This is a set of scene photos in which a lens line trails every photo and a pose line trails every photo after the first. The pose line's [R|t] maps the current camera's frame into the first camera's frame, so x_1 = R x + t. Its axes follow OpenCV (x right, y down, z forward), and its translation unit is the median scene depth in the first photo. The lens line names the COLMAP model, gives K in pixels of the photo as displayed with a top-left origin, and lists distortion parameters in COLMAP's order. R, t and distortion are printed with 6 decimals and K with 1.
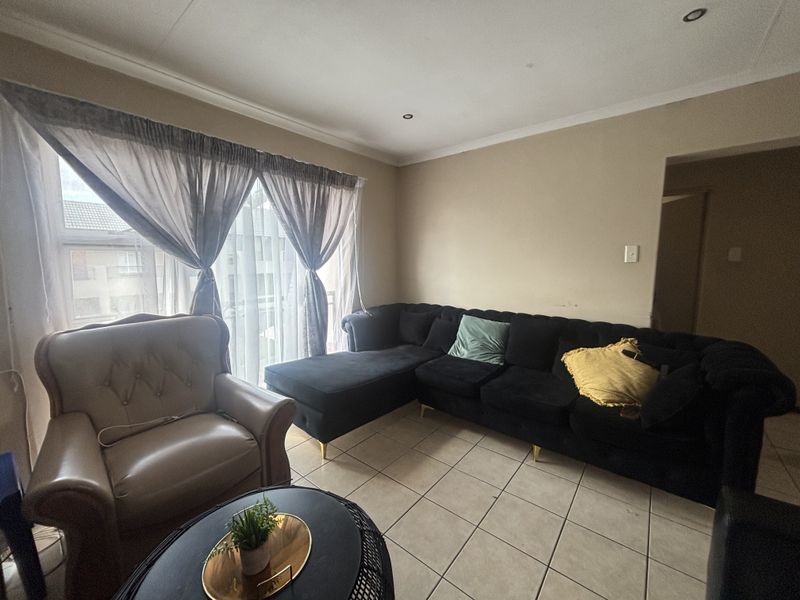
lens RADIAL K [[321.7, 0, 400.9], [0, 321.7, 298.8], [0, 0, 1]] dist [0.000947, 0.000564]
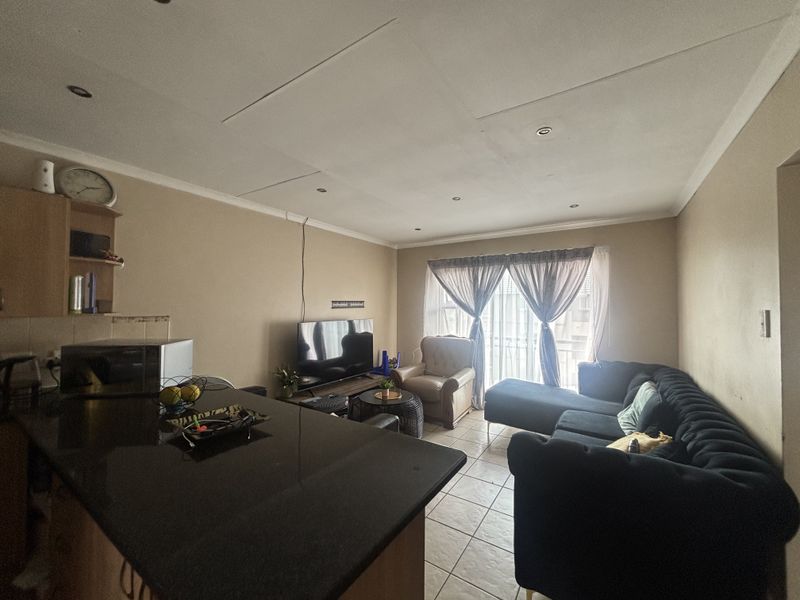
lens RADIAL K [[321.7, 0, 400.0], [0, 321.7, 298.1], [0, 0, 1]] dist [0.000947, 0.000564]
pose [[0.090644, -0.010198, -0.995831, 1.271220], [-0.123511, 0.992112, -0.021402, -0.097709], [0.988195, 0.124936, 0.088669, 0.263912]]
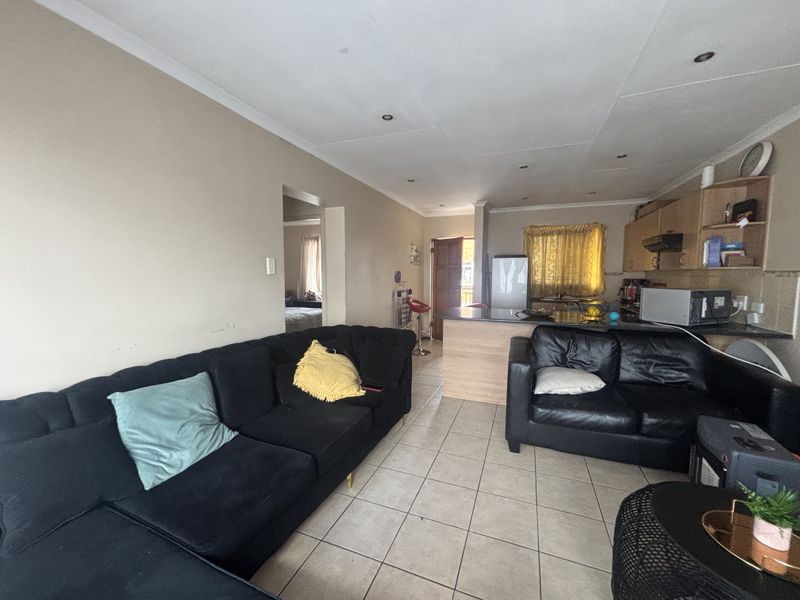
lens RADIAL K [[321.7, 0, 402.6], [0, 321.7, 301.6], [0, 0, 1]] dist [0.000947, 0.000564]
pose [[-0.306177, -0.077047, 0.948852, -0.423519], [0.106650, 0.987669, 0.114613, -0.104666], [-0.945982, 0.136287, -0.294185, 0.961587]]
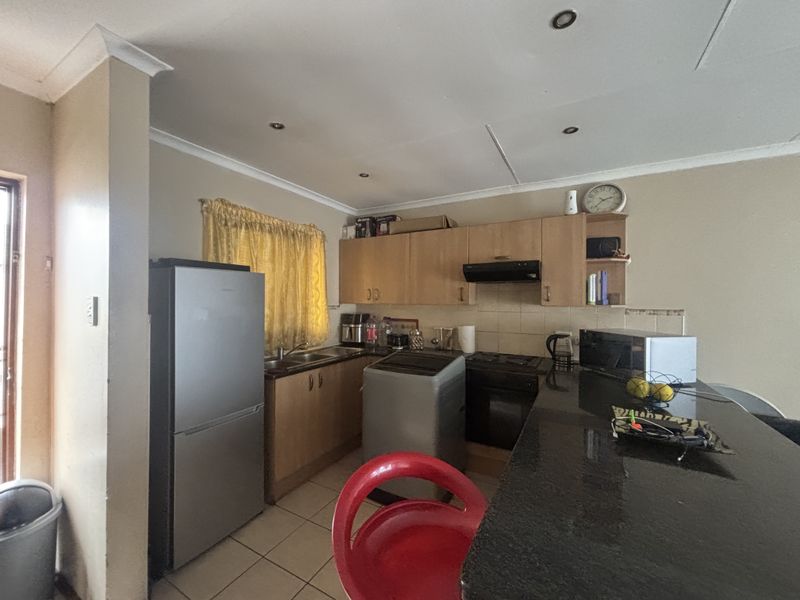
lens RADIAL K [[321.7, 0, 398.9], [0, 321.7, 297.6], [0, 0, 1]] dist [0.000947, 0.000564]
pose [[-0.986973, 0.004553, -0.160824, 1.142646], [-0.013478, 0.993746, 0.110844, -0.100763], [0.160323, 0.111568, -0.980739, 0.426380]]
